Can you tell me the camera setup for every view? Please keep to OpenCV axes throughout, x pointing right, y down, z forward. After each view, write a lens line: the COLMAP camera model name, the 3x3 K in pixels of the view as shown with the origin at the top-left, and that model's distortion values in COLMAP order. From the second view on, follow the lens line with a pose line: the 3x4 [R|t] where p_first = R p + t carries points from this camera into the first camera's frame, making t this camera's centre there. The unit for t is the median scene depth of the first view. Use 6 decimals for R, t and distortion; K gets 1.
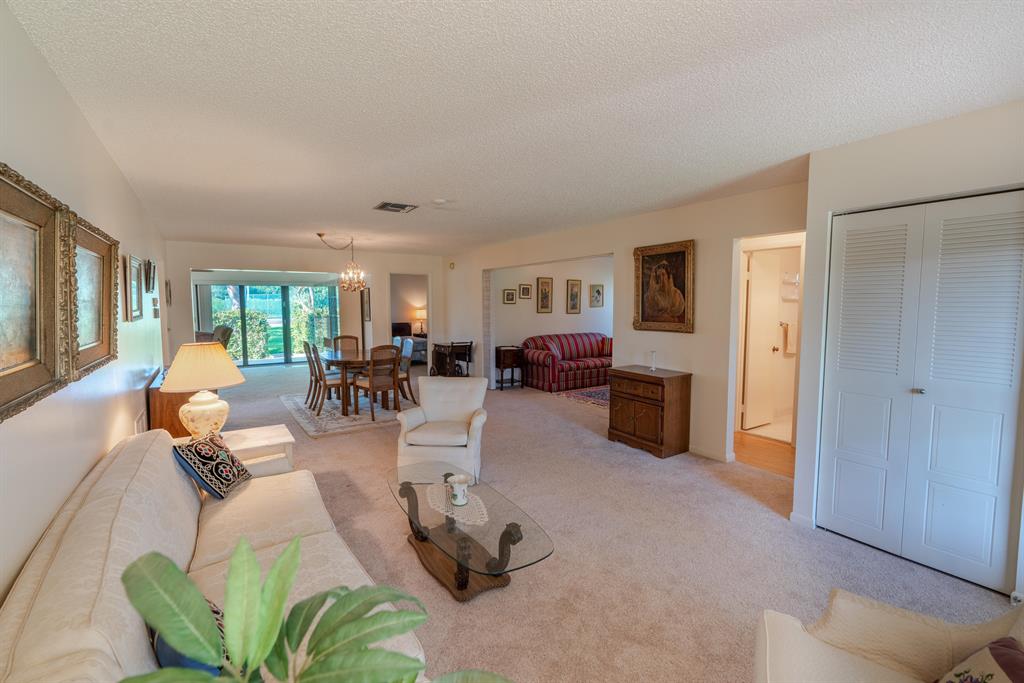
lens RADIAL K [[468.6, 0, 512.0], [0, 468.6, 341.5], [0, 0, 1]] dist [-0.003513, 0.000475]
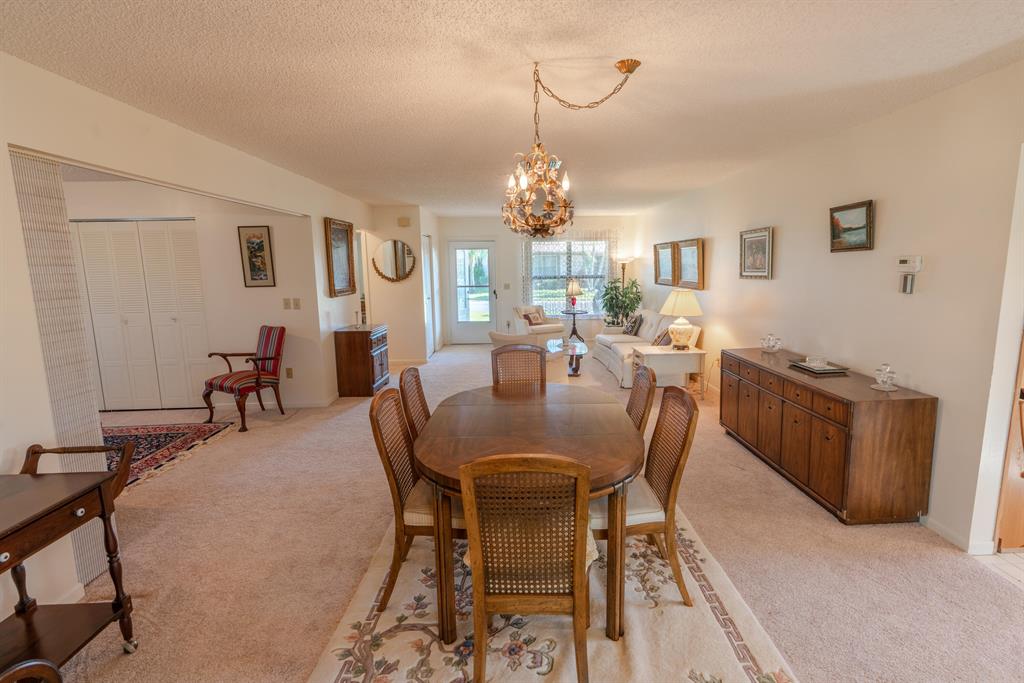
lens RADIAL K [[490.0, 0, 529.4], [0, 490.0, 339.8], [0, 0, 1]] dist [-0.001963, 0.000102]
pose [[-0.855640, -0.064420, 0.513547, -0.695919], [0.058699, 0.973744, 0.219947, -0.151509], [-0.514233, 0.218340, -0.829393, 1.751245]]
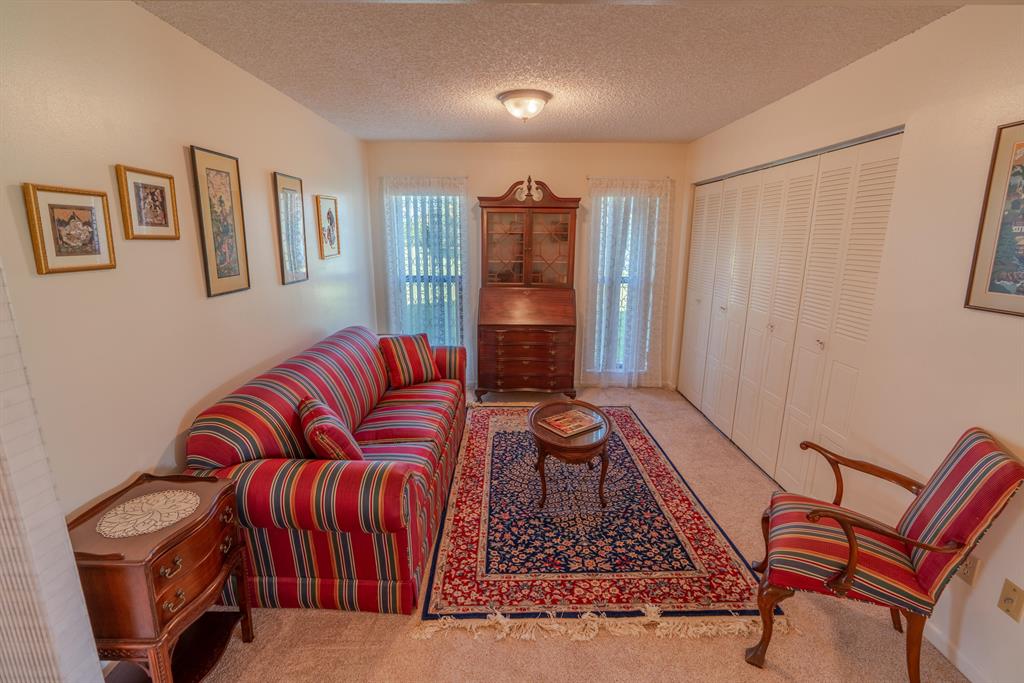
lens RADIAL K [[462.2, 0, 515.9], [0, 462.2, 340.6], [0, 0, 1]] dist [-0.010607, 0.004252]
pose [[0.545930, -0.185766, 0.816977, -0.104396], [0.061500, 0.981364, 0.182049, -0.126320], [-0.835570, -0.049142, 0.547181, 1.266342]]
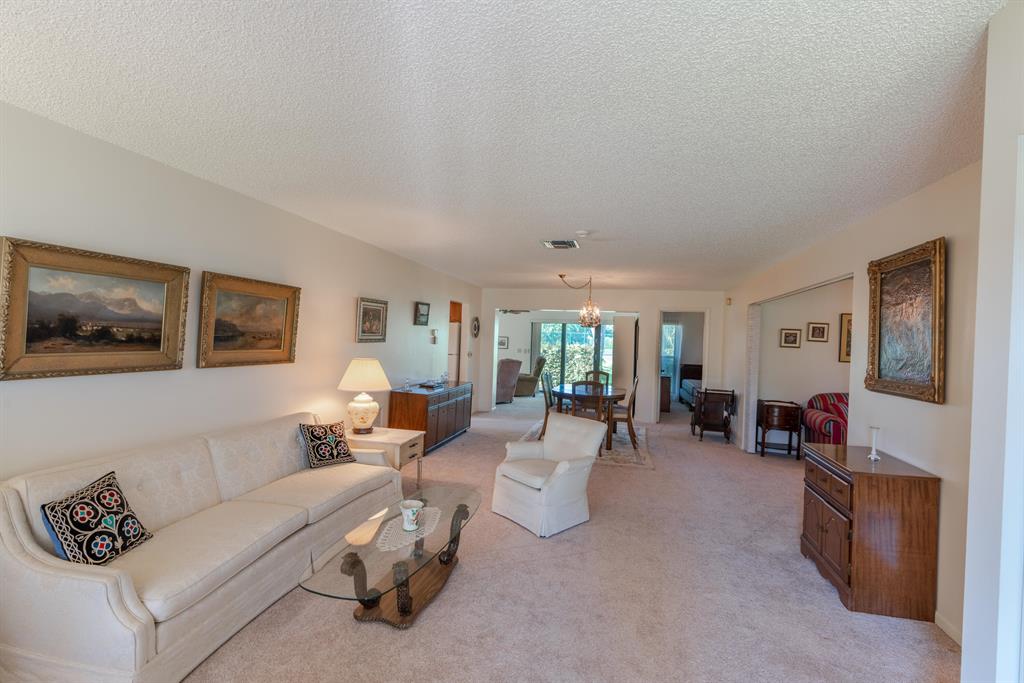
lens RADIAL K [[462.2, 0, 515.9], [0, 462.2, 340.6], [0, 0, 1]] dist [-0.010607, 0.004252]
pose [[0.688223, 0.030934, -0.724839, 0.393994], [-0.097668, 0.993946, -0.050316, -0.014079], [0.718895, 0.105422, 0.687078, 0.237967]]
